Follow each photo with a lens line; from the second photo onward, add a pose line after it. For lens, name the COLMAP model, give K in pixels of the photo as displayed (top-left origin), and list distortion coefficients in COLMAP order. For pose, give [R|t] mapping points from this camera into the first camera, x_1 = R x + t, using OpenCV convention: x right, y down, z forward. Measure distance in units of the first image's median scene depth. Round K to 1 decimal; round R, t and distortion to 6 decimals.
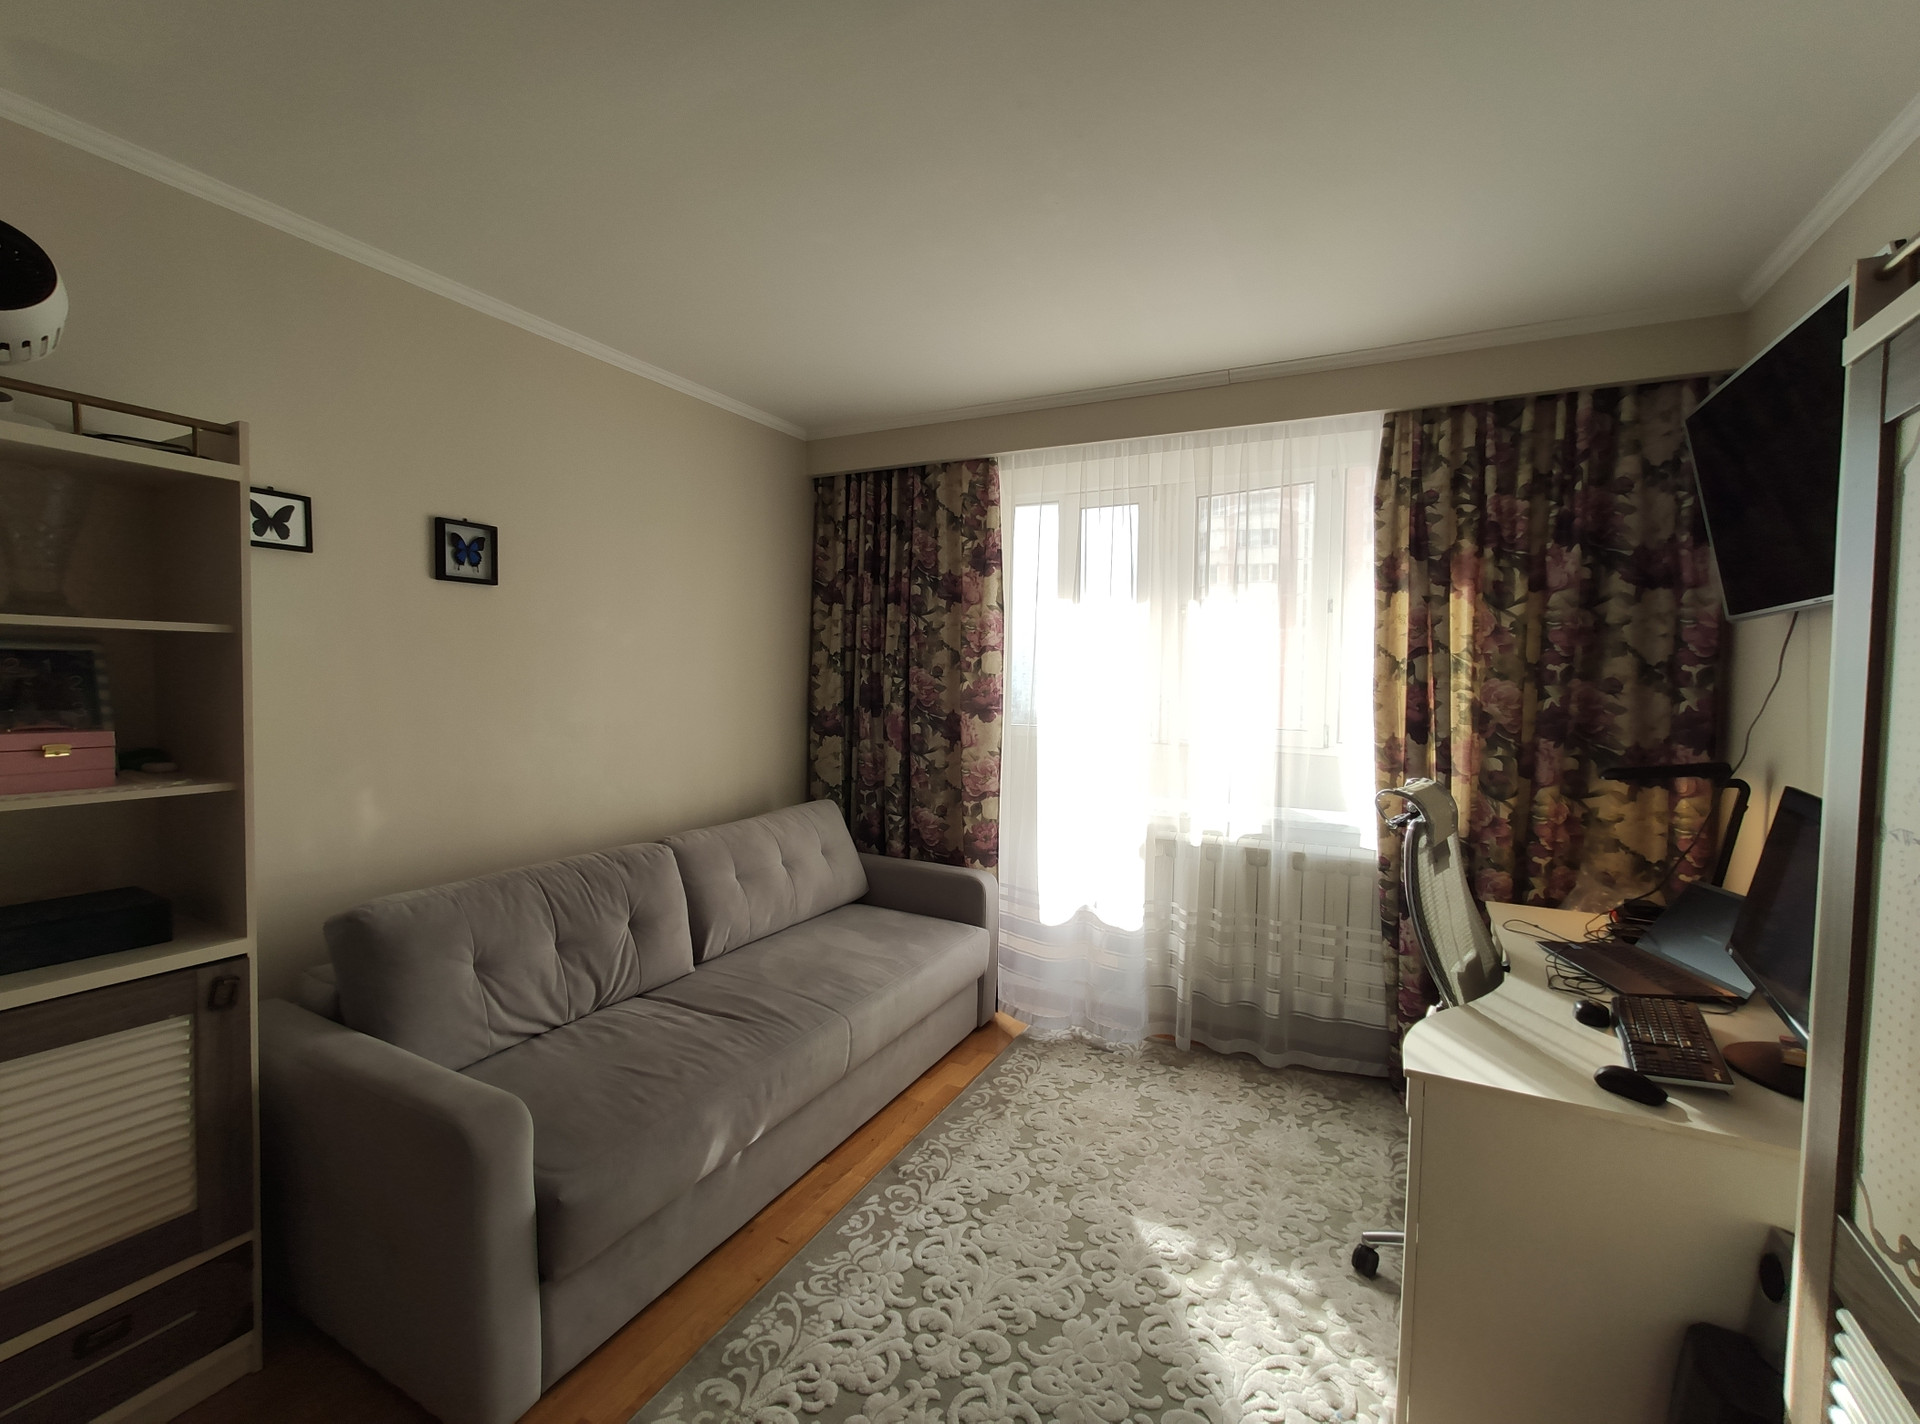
lens RADIAL K [[836.1, 0, 952.0], [0, 836.1, 712.5], [0, 0, 1]] dist [-0.043026, 0.032920]
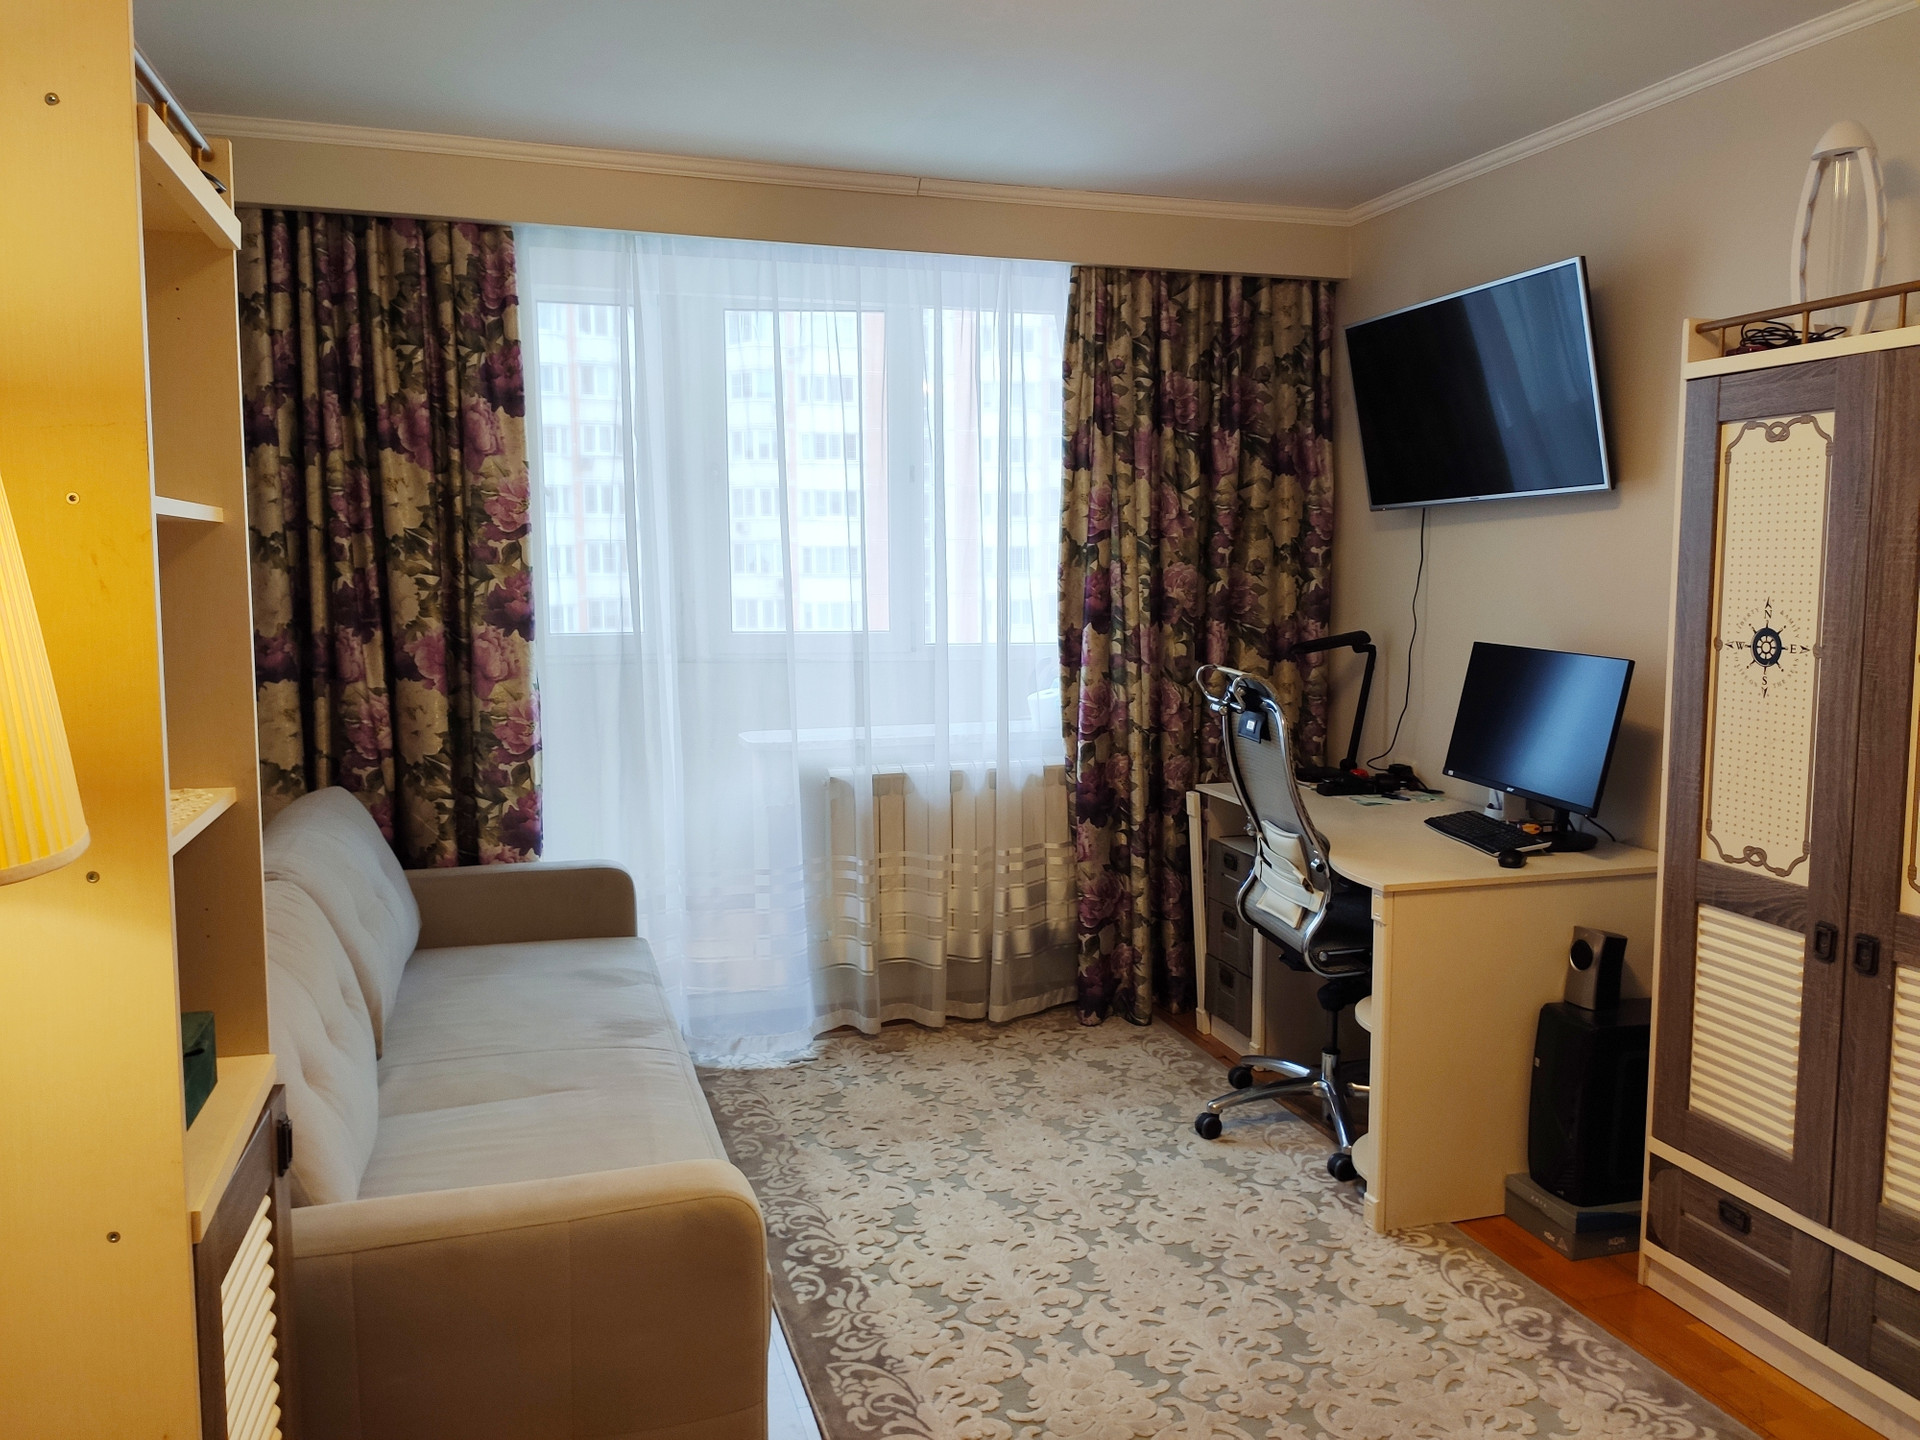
lens RADIAL K [[1447.0, 0, 963.3], [0, 1447.0, 714.3], [0, 0, 1]] dist [0.064919, -0.005110]
pose [[0.704065, -0.091671, 0.704194, -0.754657], [0.045563, 0.995421, 0.084027, -0.017992], [-0.708672, -0.027075, 0.705018, -0.041556]]
